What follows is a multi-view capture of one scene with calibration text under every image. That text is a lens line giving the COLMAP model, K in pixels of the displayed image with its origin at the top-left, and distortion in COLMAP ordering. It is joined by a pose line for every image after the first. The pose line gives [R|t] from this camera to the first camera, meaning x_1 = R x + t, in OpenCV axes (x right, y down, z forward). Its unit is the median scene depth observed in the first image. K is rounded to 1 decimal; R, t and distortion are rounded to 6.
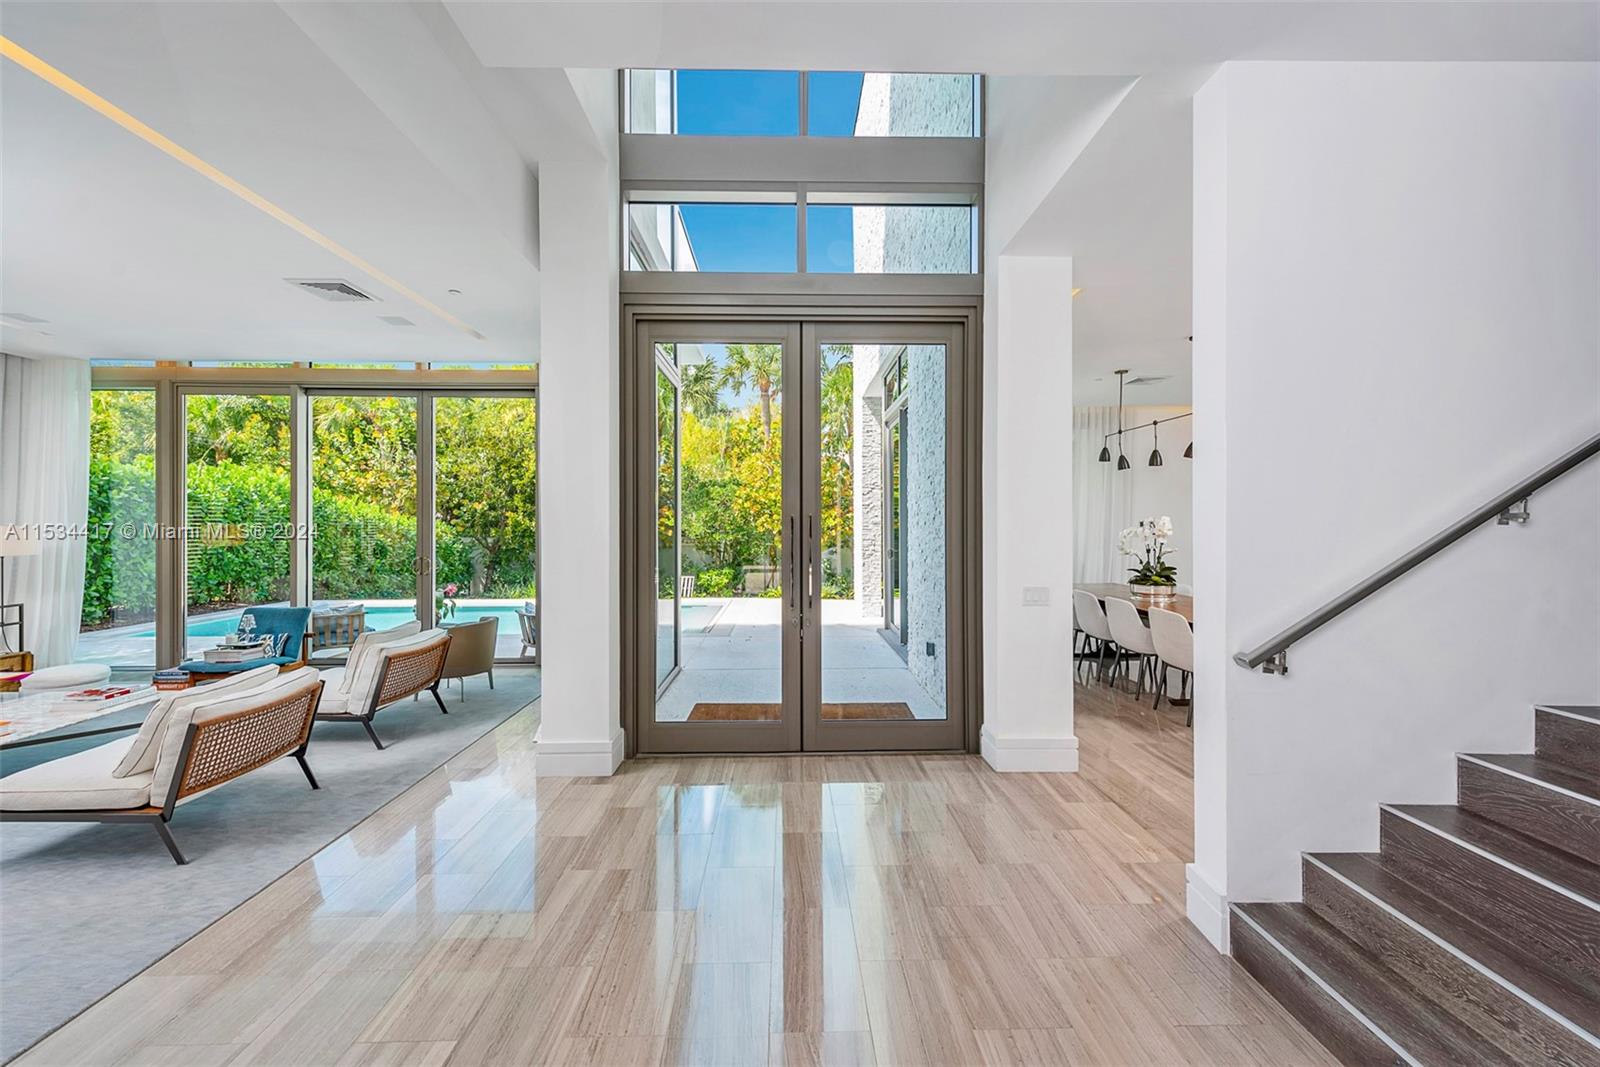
lens RADIAL K [[640.9, 0, 792.2], [0, 640.9, 520.3], [0, 0, 1]] dist [0.000880, -0.000001]
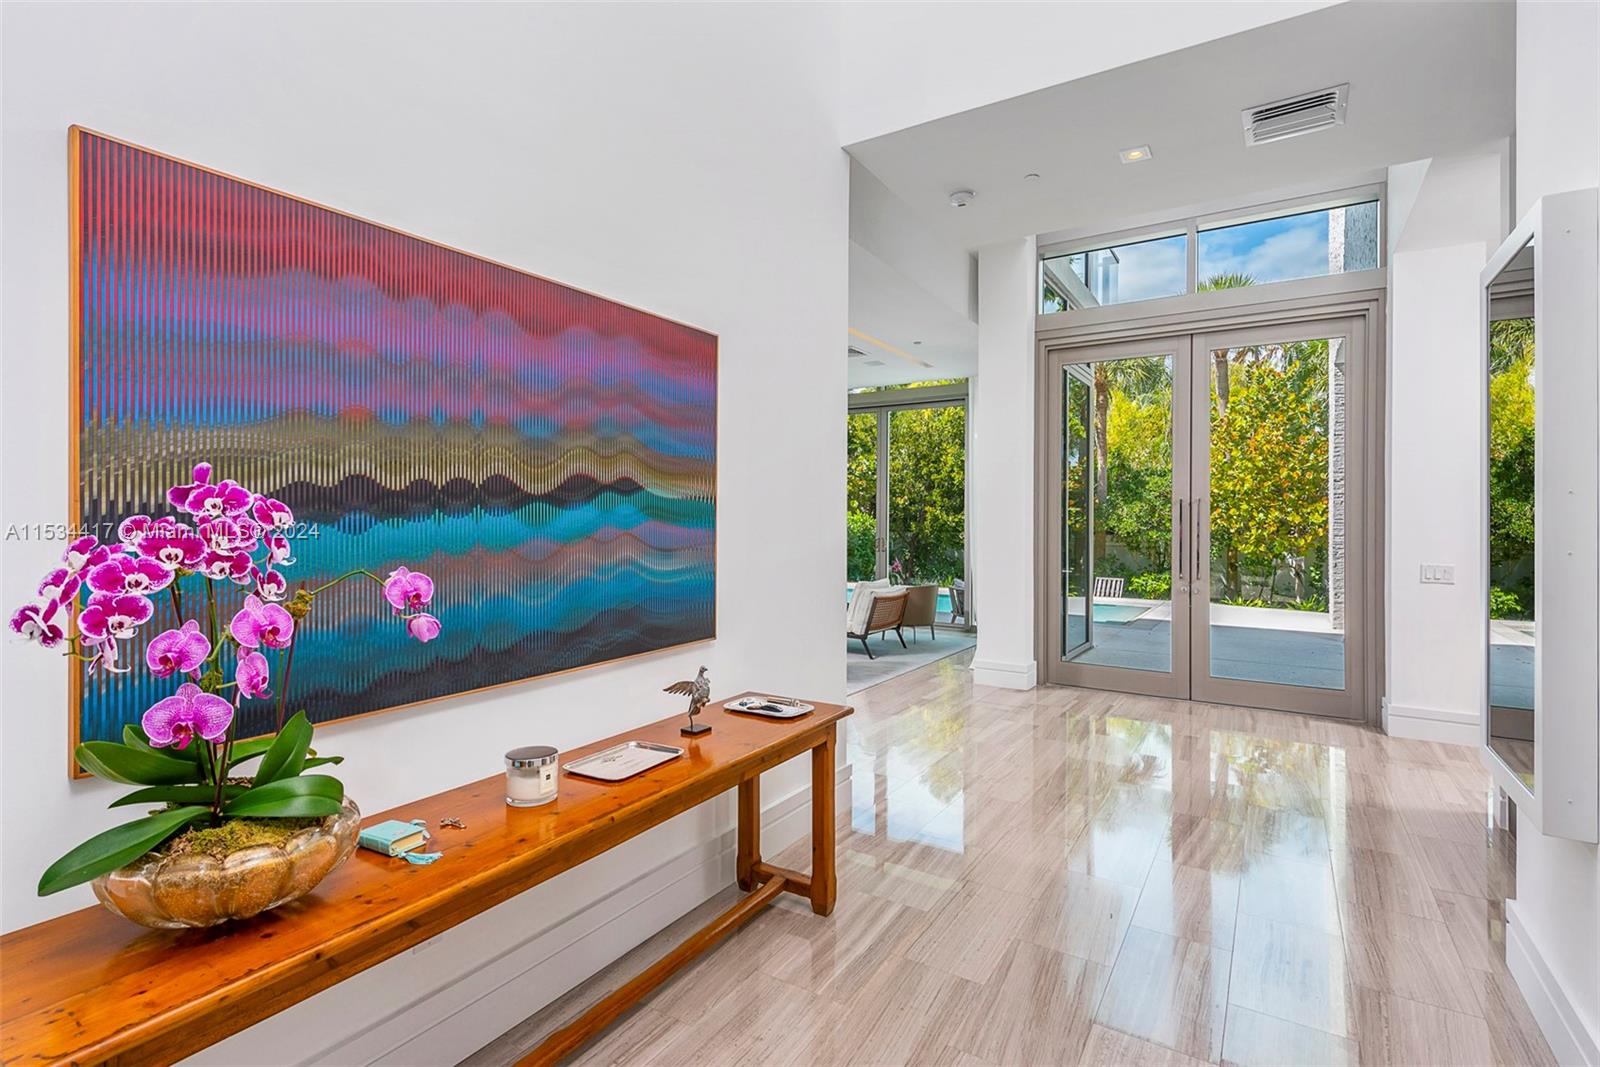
lens RADIAL K [[763.1, 0, 802.2], [0, 763.1, 522.0], [0, 0, 1]] dist [0.005484, 0.000584]
pose [[0.844693, 0.006056, -0.535217, 0.037893], [-0.004249, 0.999980, 0.004609, 0.007127], [0.535234, -0.001619, 0.844702, -0.131303]]
